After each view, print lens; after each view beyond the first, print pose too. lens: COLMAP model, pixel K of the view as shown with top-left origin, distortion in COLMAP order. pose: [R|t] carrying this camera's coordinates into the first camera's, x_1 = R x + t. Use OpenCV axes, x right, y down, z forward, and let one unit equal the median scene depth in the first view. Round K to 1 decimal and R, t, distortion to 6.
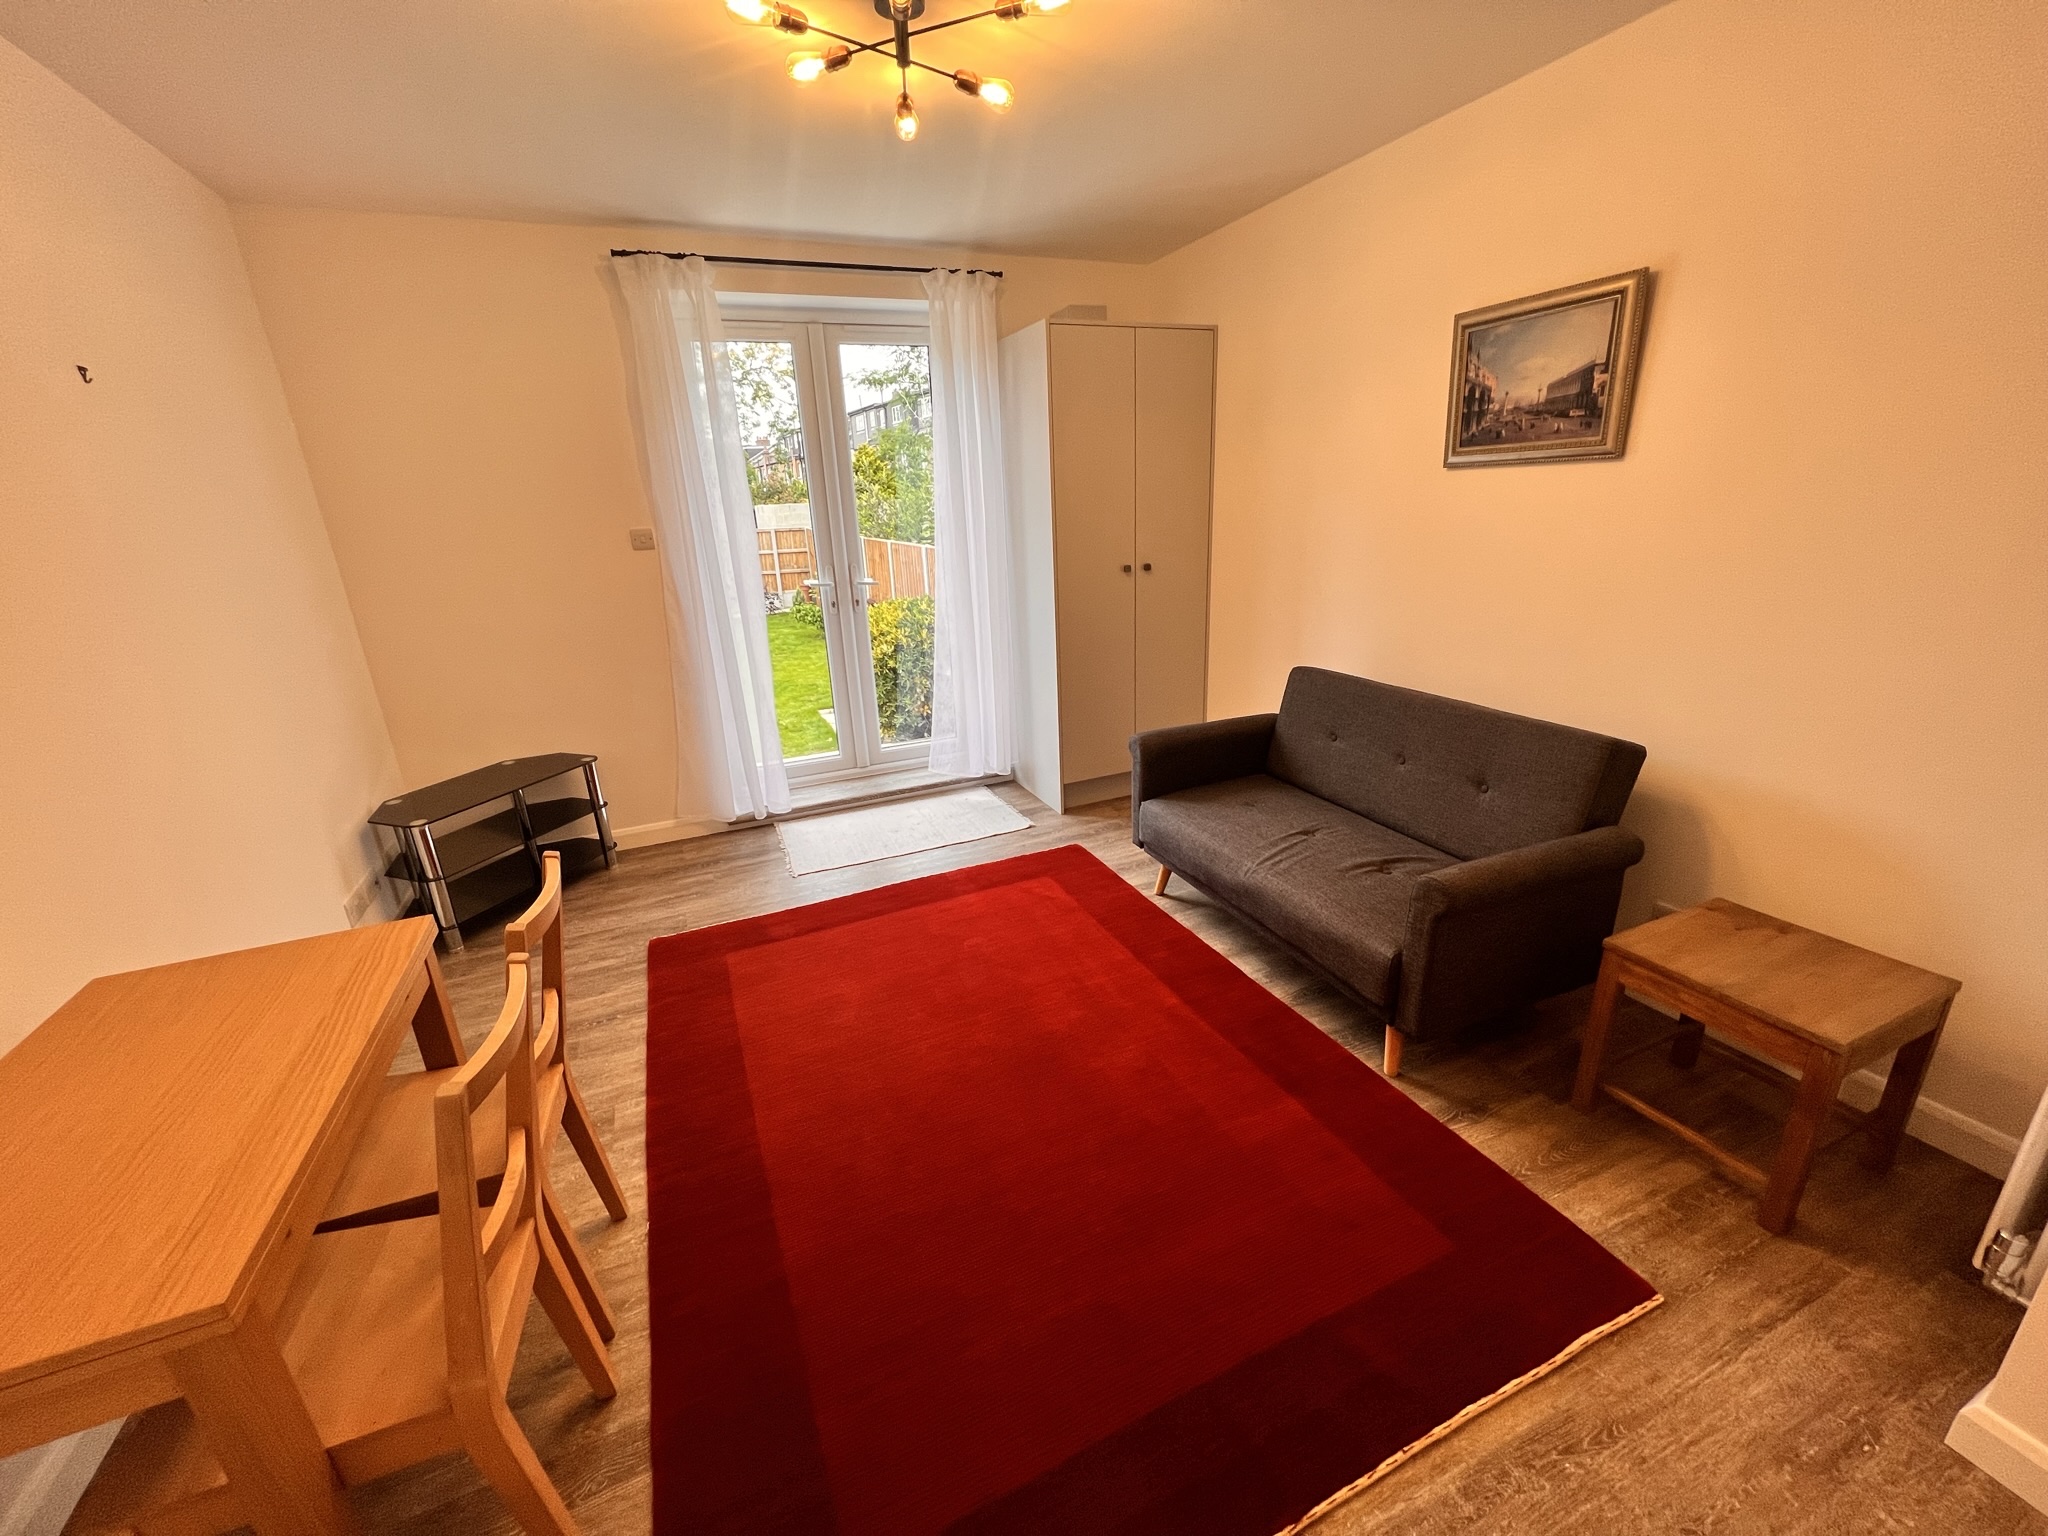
lens RADIAL K [[815.2, 0, 1024.0], [0, 815.2, 768.0], [0, 0, 1]] dist [-0.000794, 0.000032]
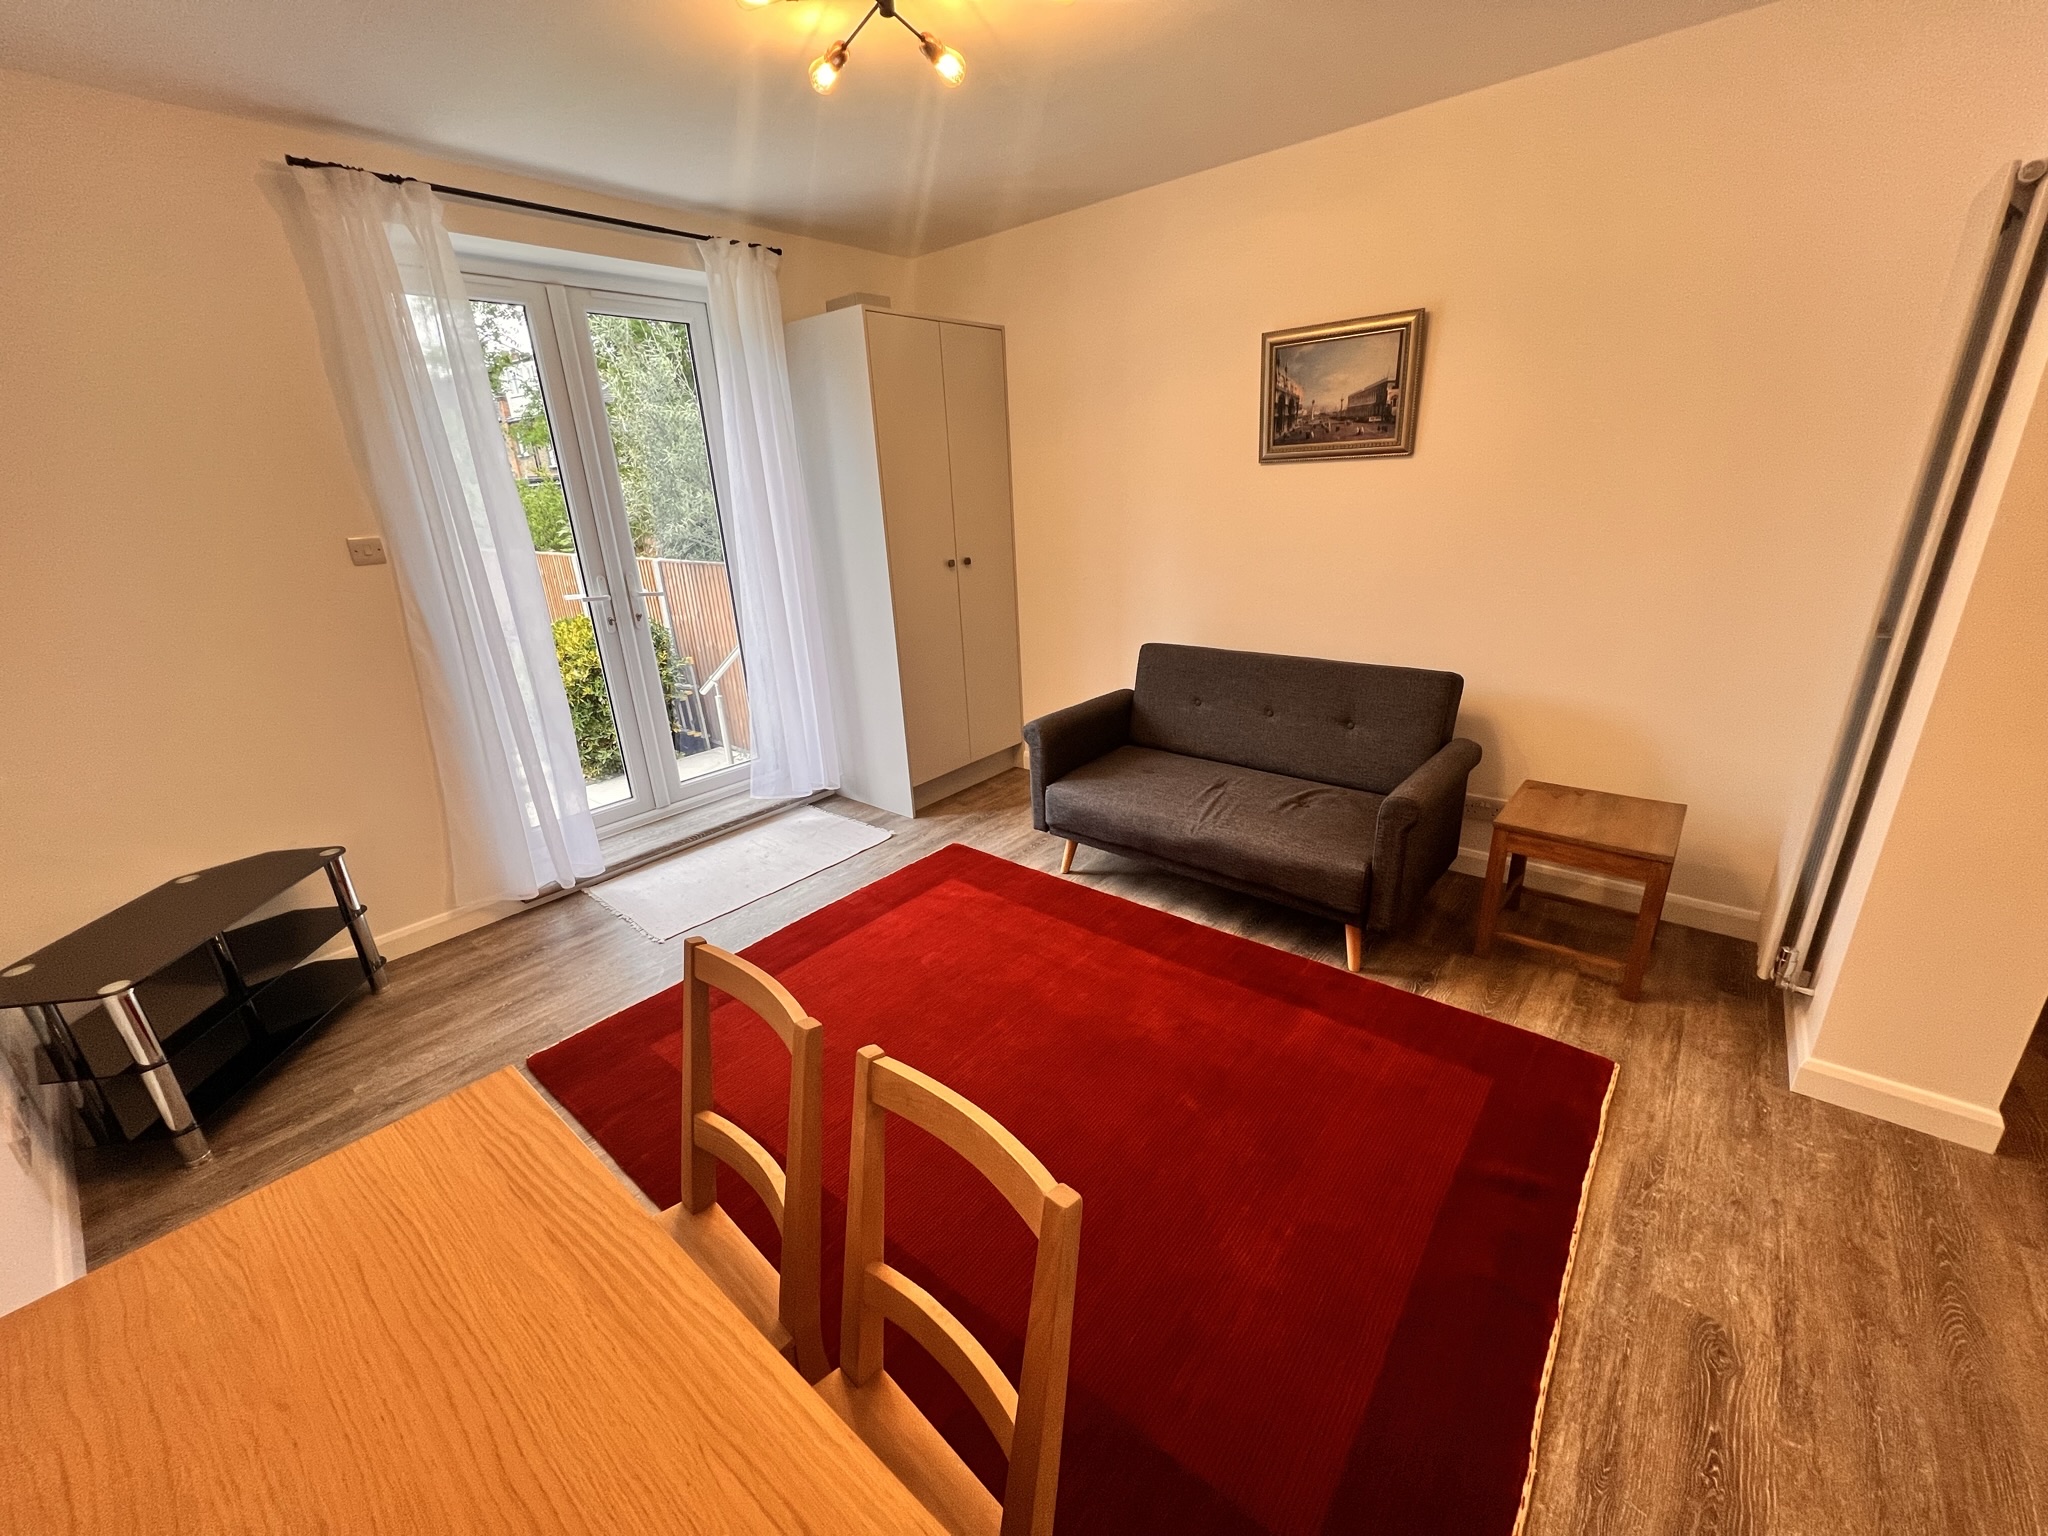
lens RADIAL K [[815.2, 0, 1024.0], [0, 815.2, 768.0], [0, 0, 1]] dist [-0.000794, 0.000032]
pose [[0.894782, -0.148451, 0.421103, -0.310097], [0.148750, 0.988346, 0.032348, -0.018966], [-0.420997, 0.033695, 0.906436, 0.079426]]
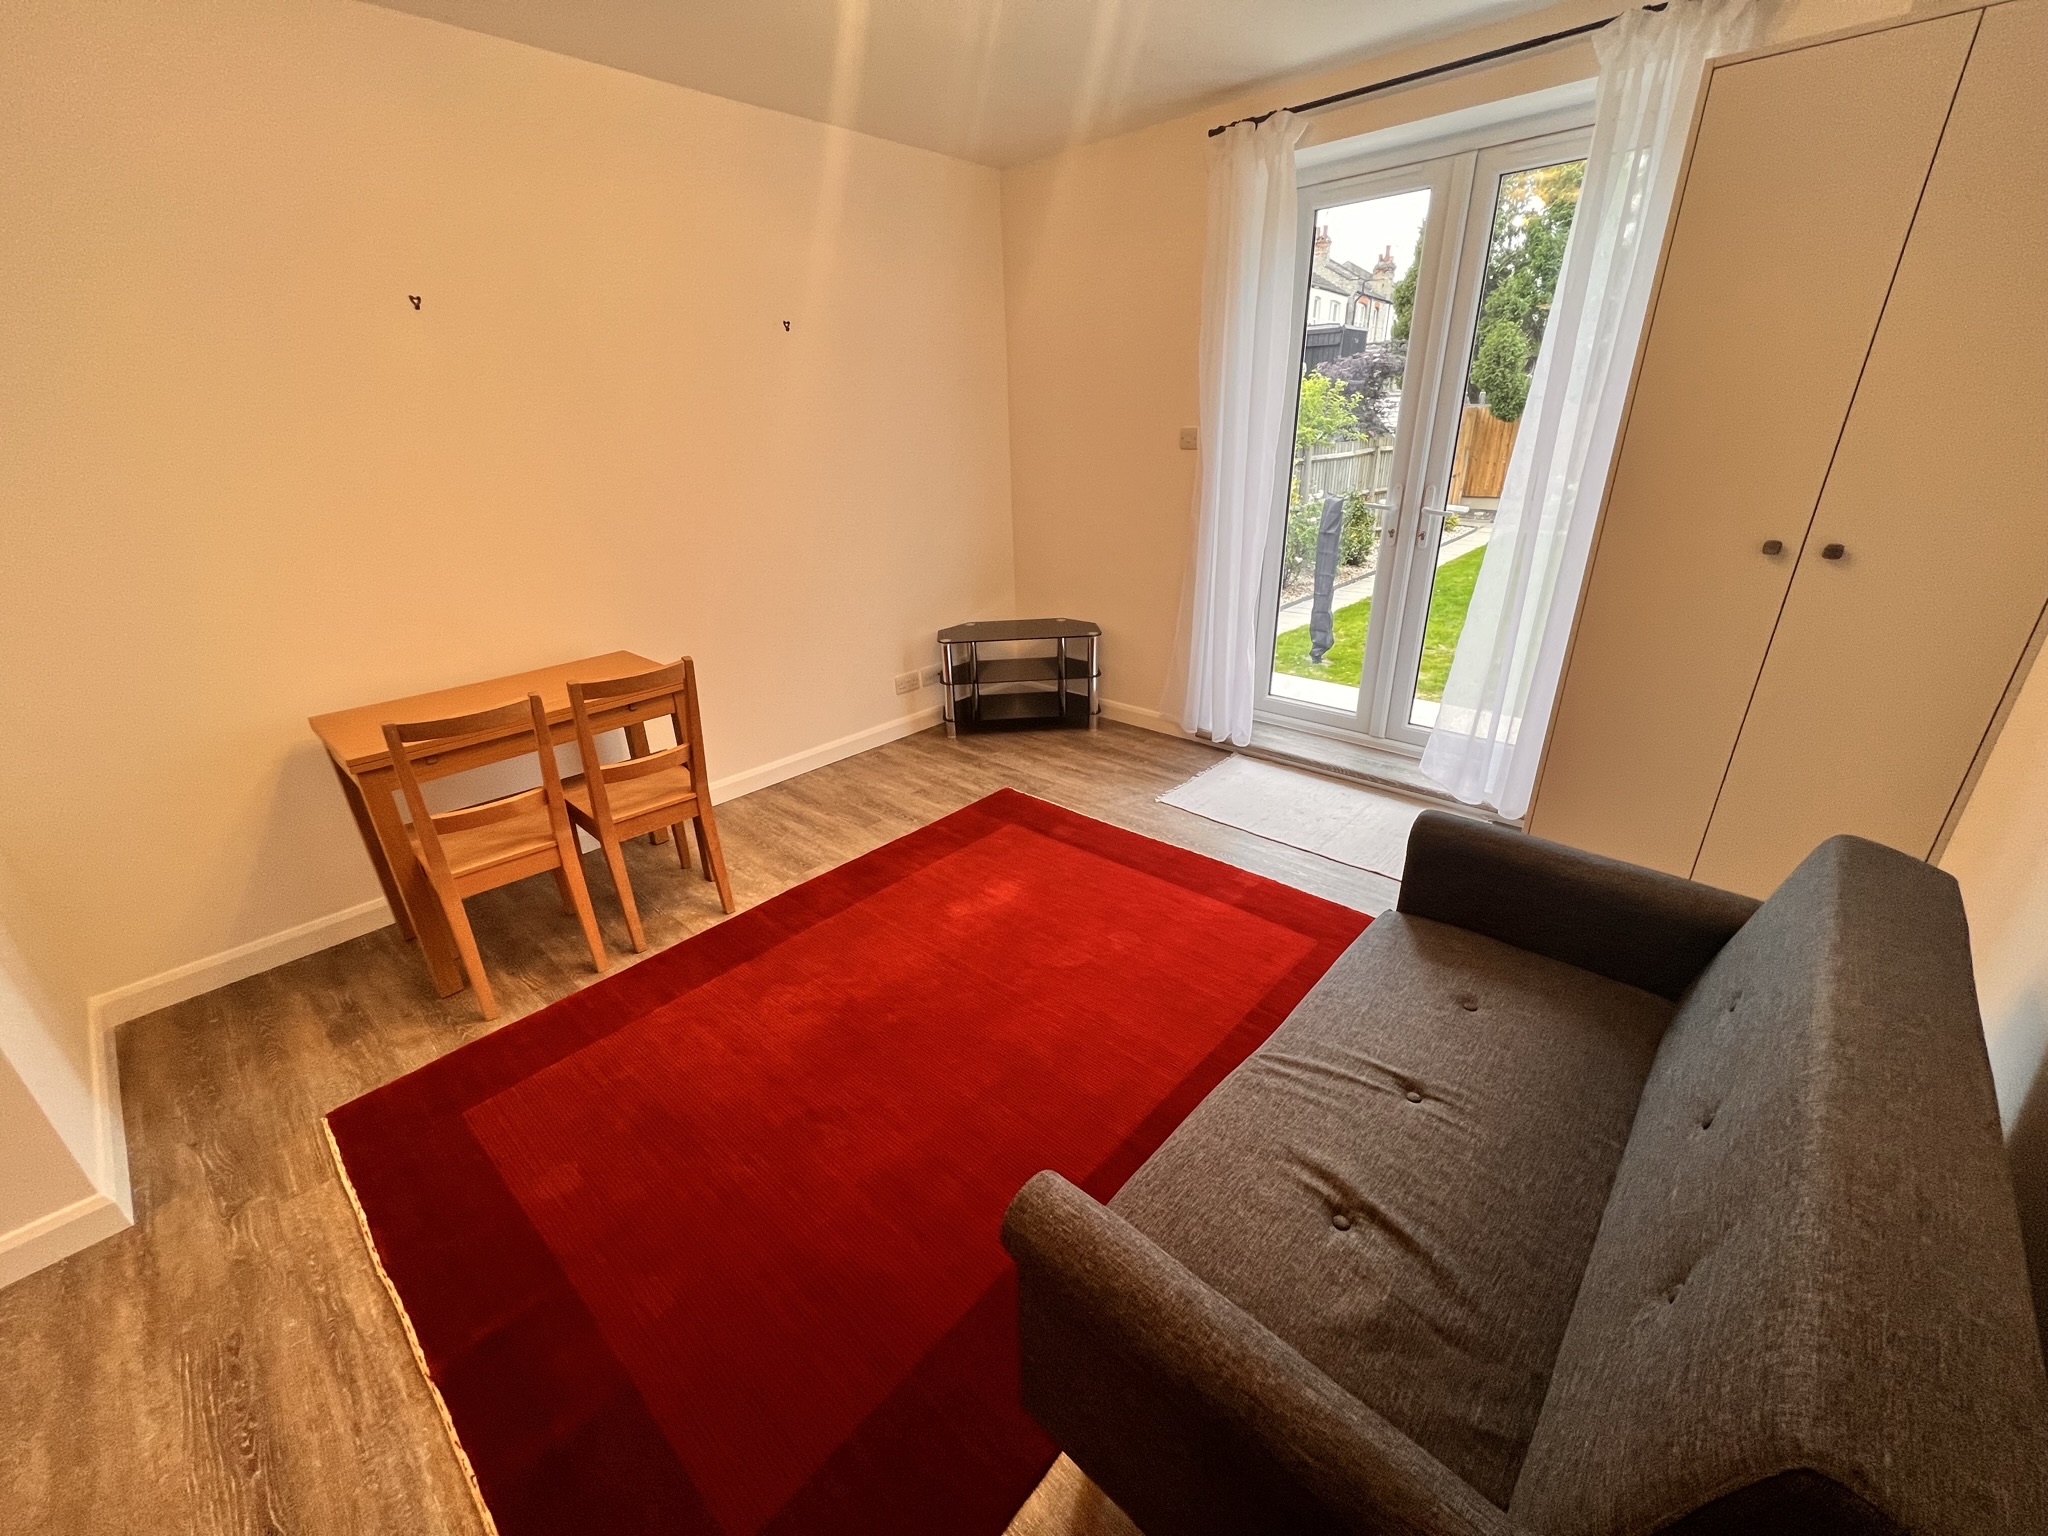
lens RADIAL K [[815.2, 0, 1024.0], [0, 815.2, 768.0], [0, 0, 1]] dist [-0.000794, 0.000032]
pose [[0.408648, 0.387856, -0.826181, 0.512184], [-0.277922, 0.915105, 0.292135, -0.166211], [0.869348, 0.110233, 0.481750, 0.430236]]
